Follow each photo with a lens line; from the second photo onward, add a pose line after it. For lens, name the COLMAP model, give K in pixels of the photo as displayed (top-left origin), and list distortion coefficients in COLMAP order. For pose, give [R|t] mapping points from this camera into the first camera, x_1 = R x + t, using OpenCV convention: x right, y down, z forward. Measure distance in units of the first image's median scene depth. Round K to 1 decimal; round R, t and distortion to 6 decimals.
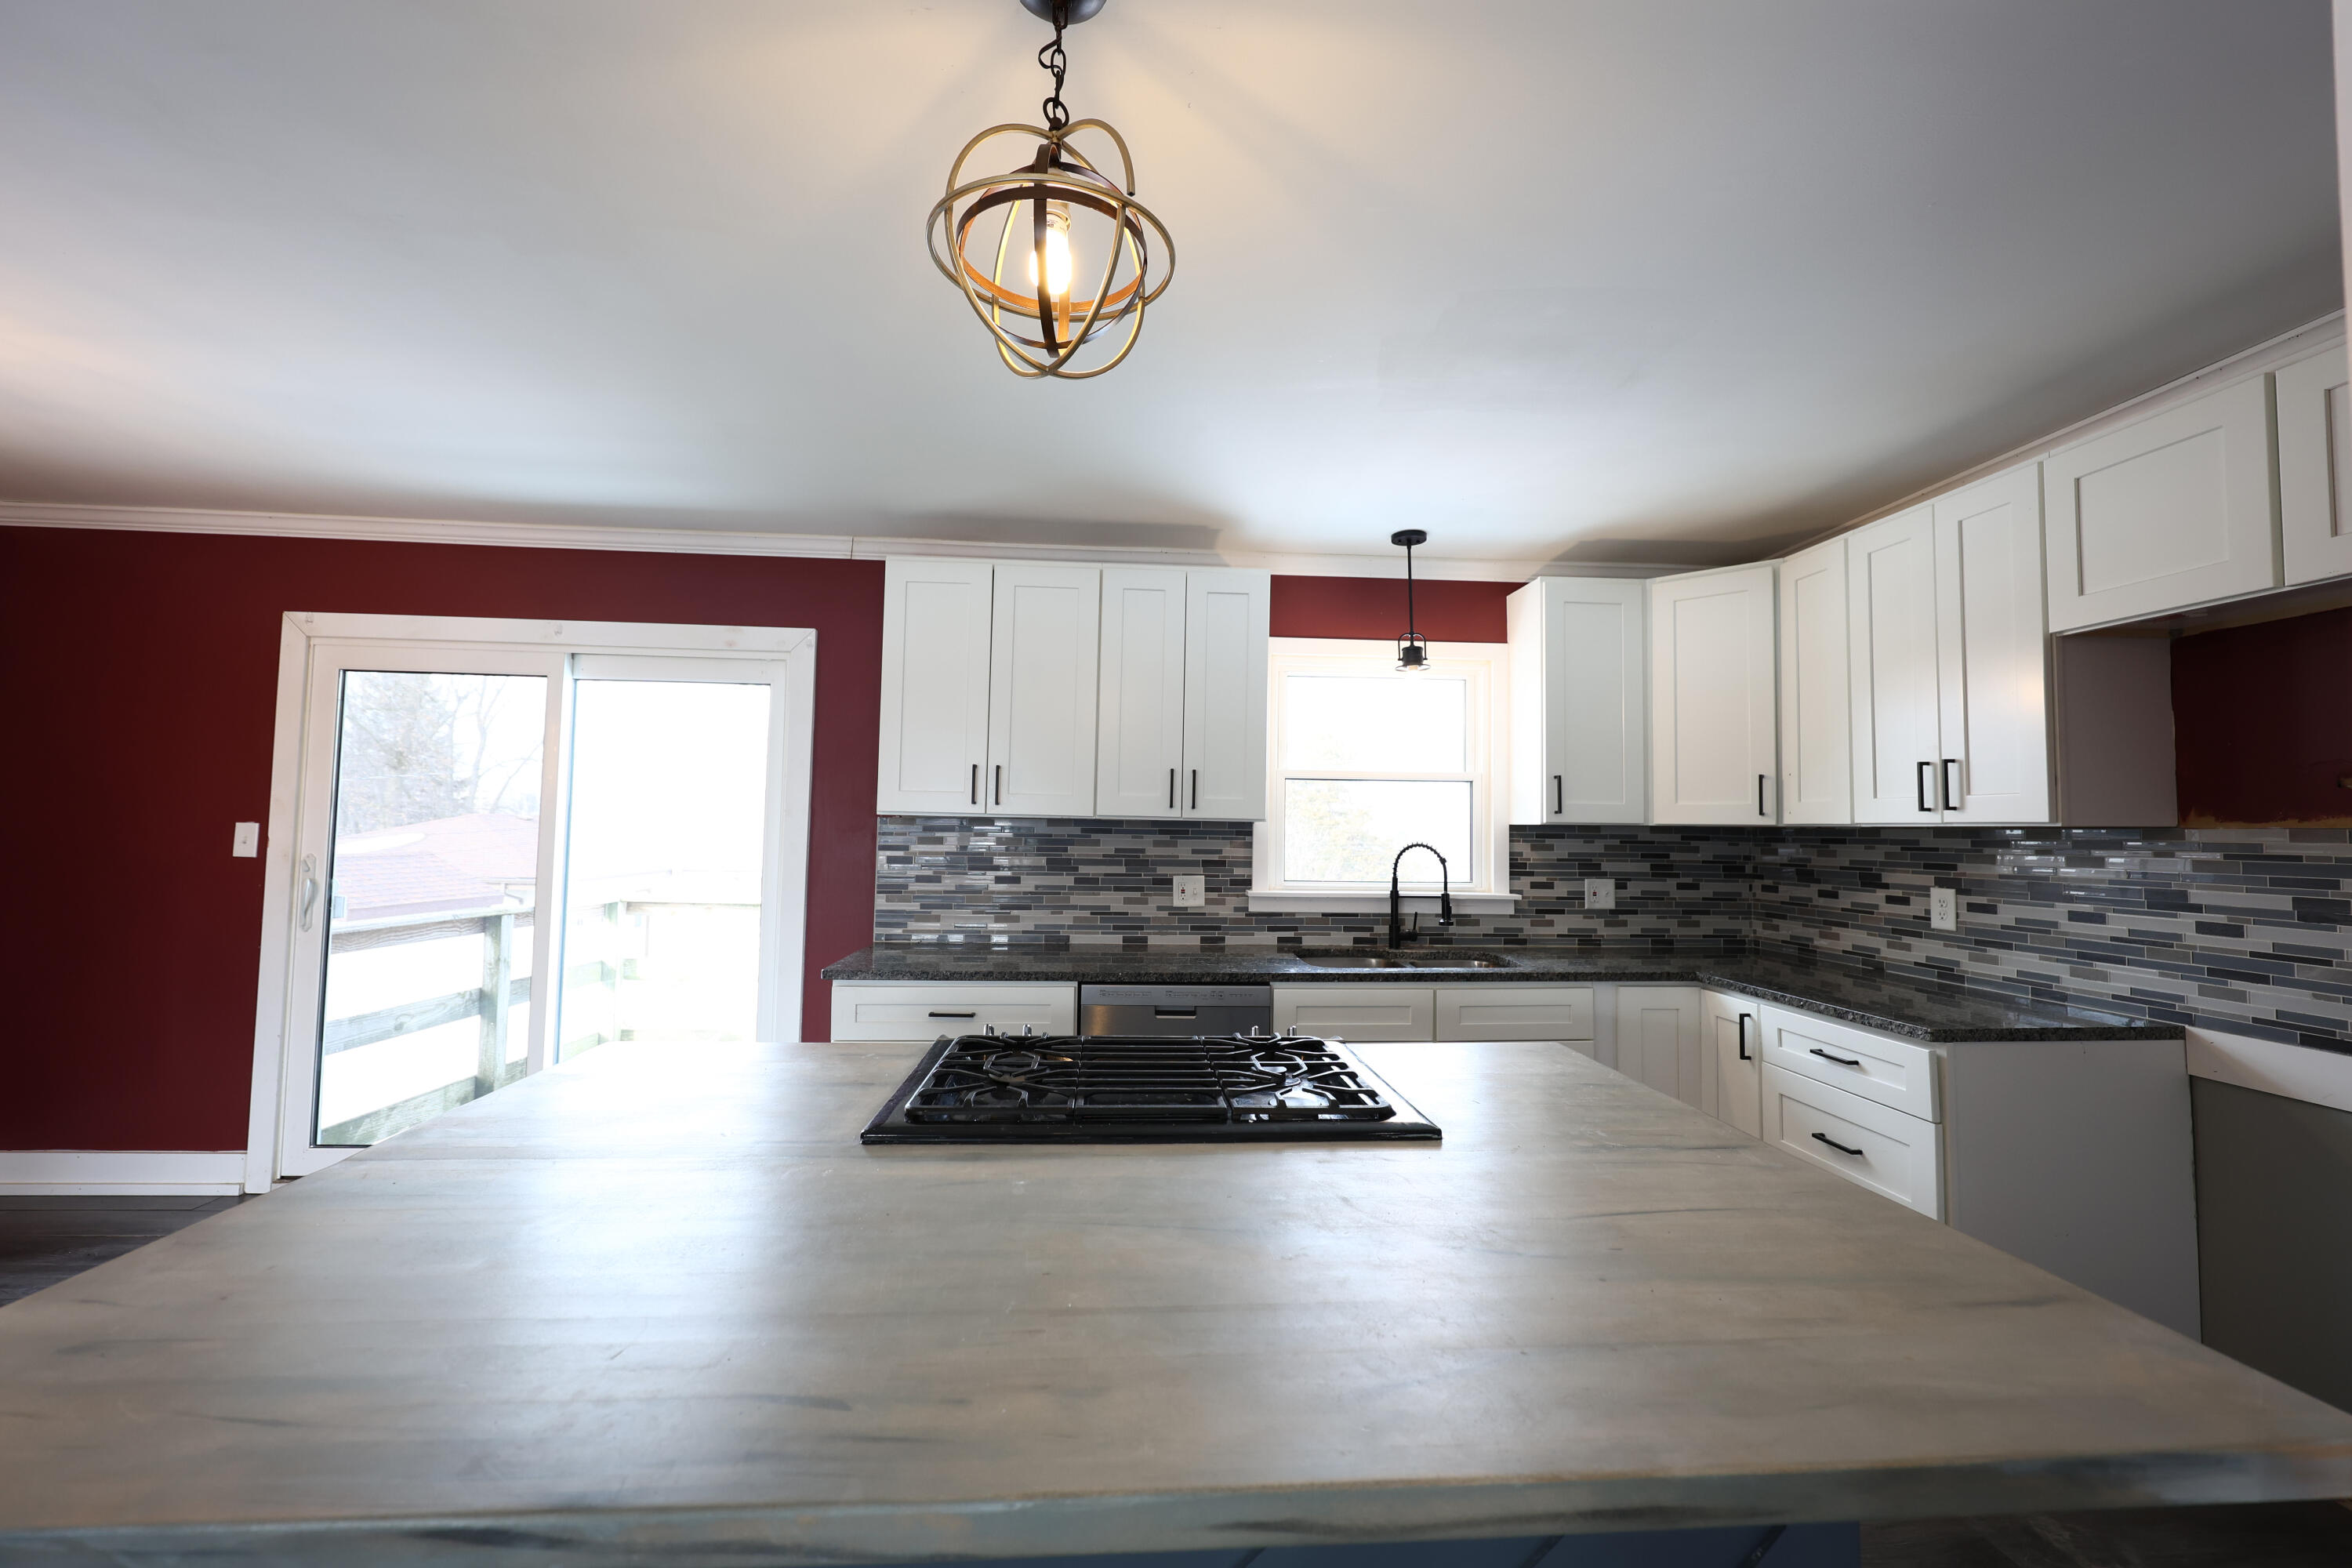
lens RADIAL K [[932.7, 0, 1183.0], [0, 932.7, 797.6], [0, 0, 1]] dist [-0.000090, -0.000297]
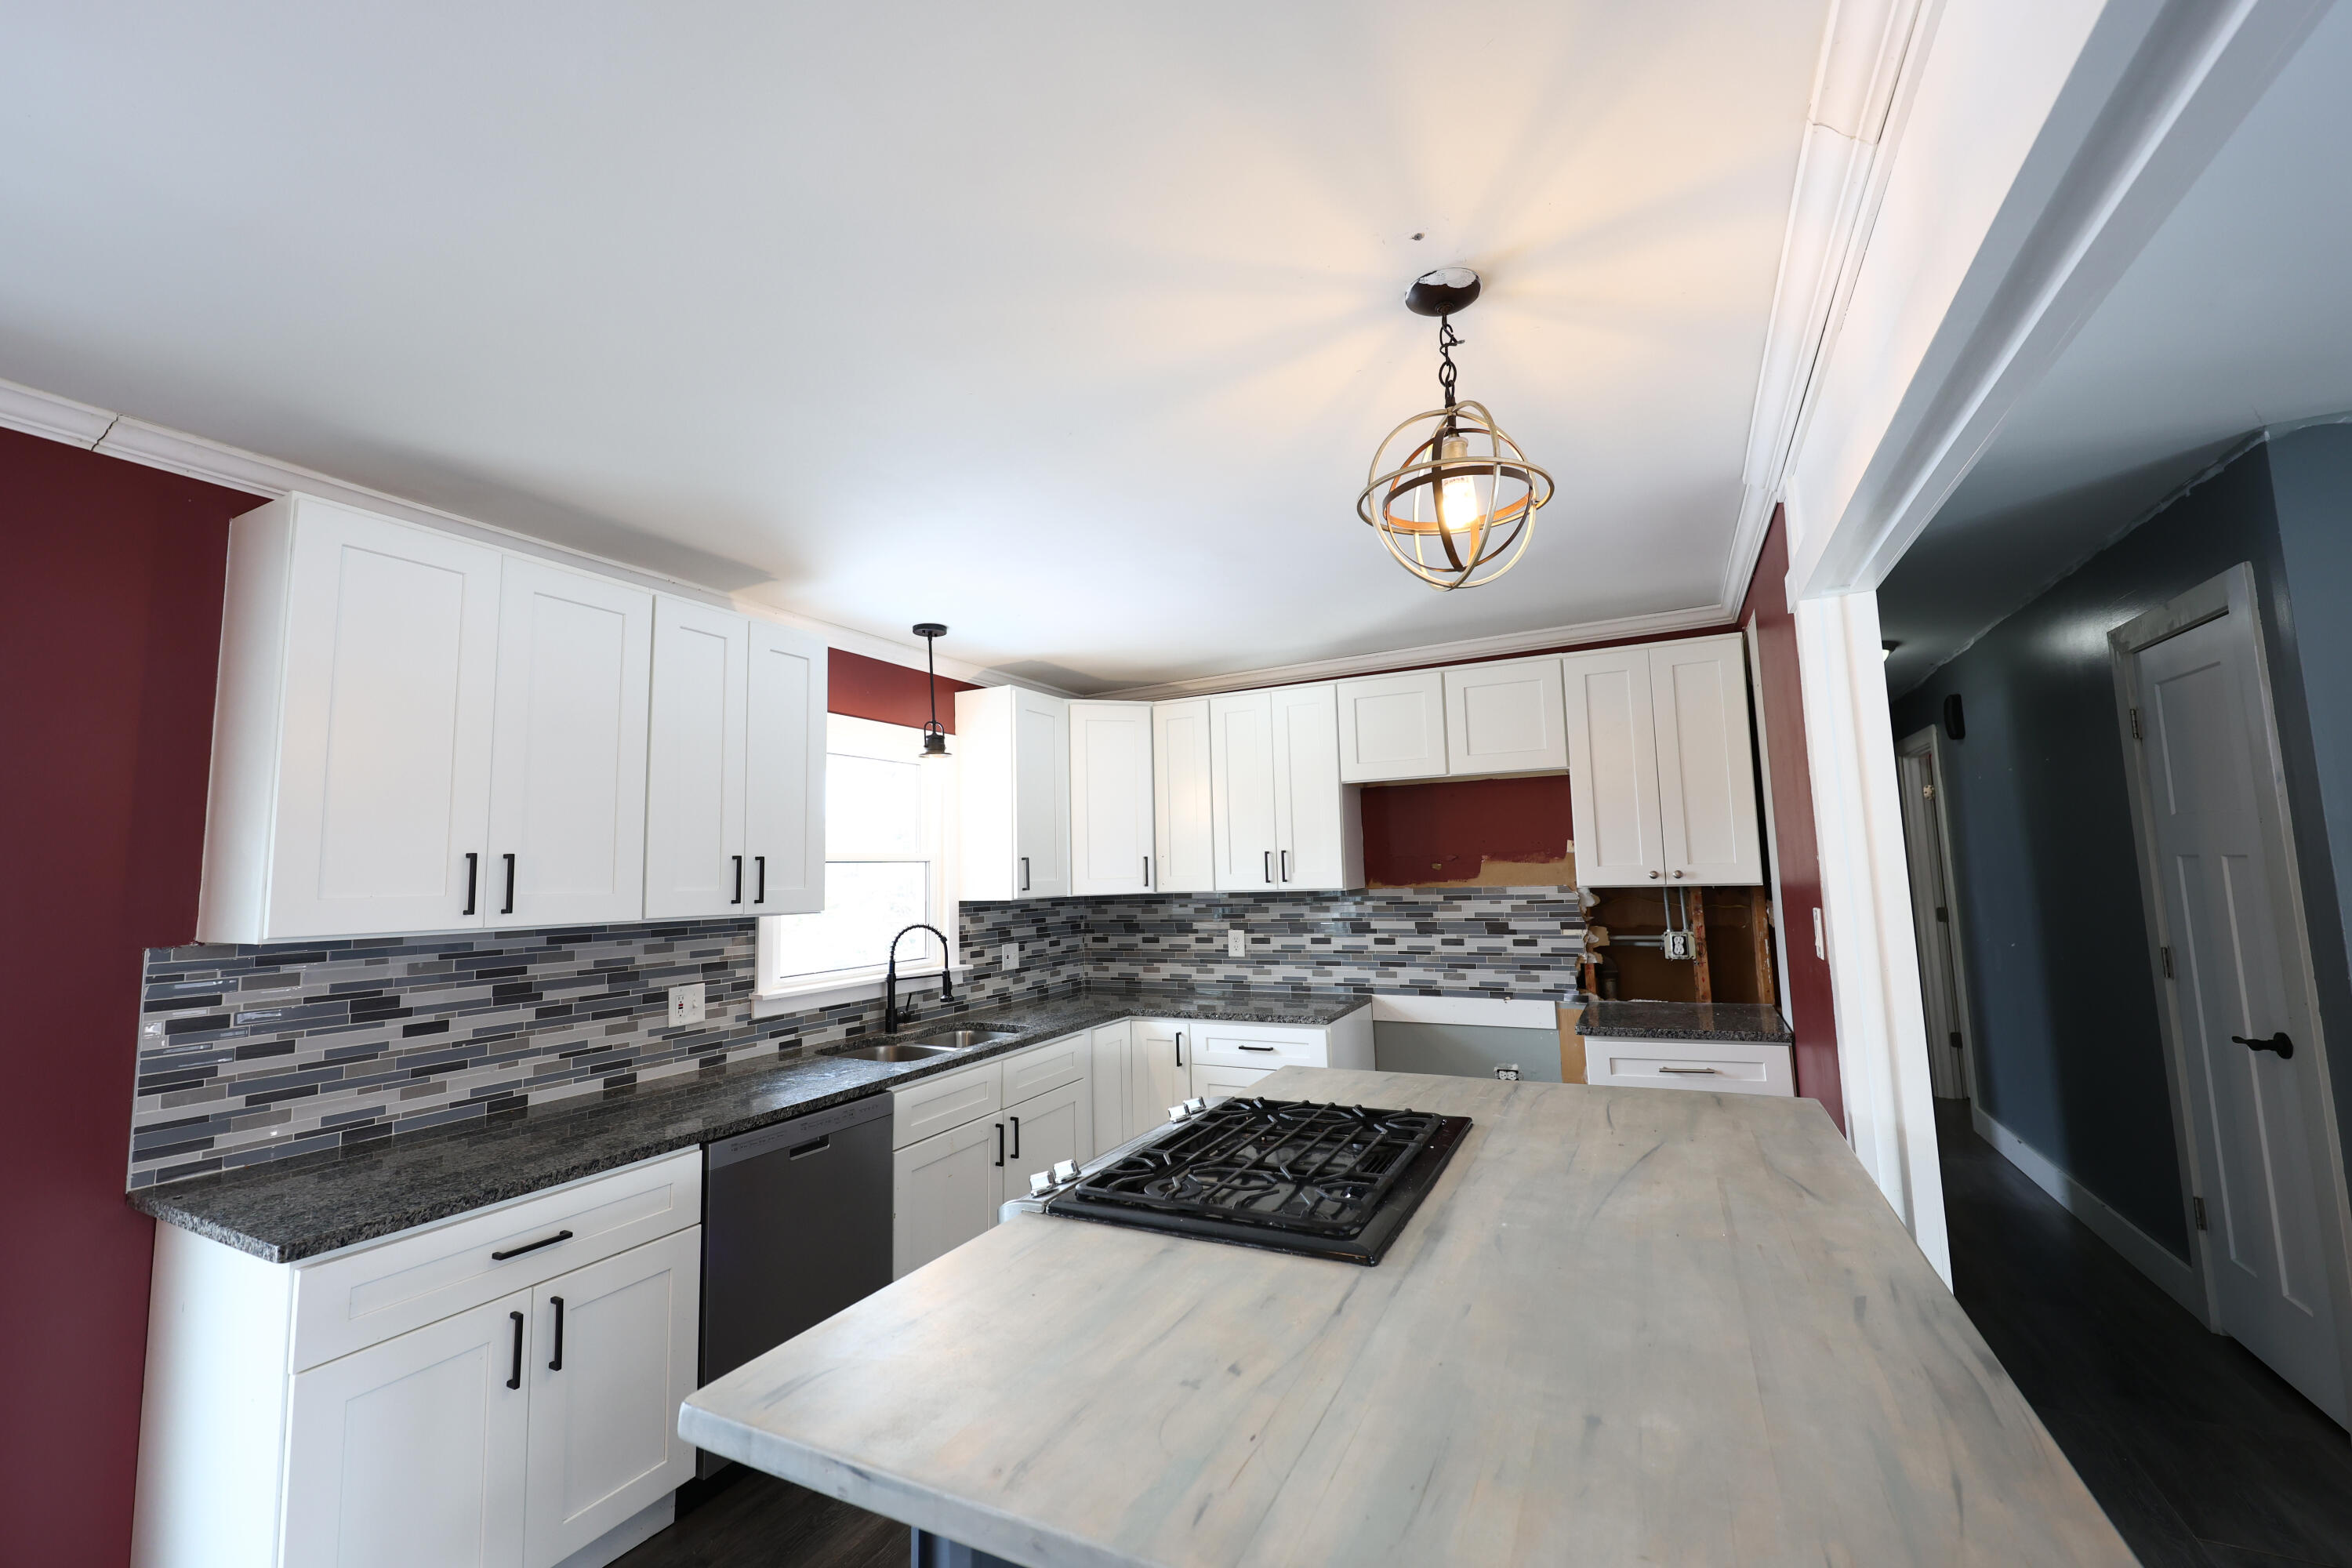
lens RADIAL K [[932.7, 0, 1183.0], [0, 932.7, 797.6], [0, 0, 1]] dist [-0.000090, -0.000297]
pose [[0.518870, 0.043620, 0.853740, -0.470982], [0.005241, 0.998516, -0.054203, -0.032747], [-0.854837, 0.032599, 0.517871, 0.214835]]
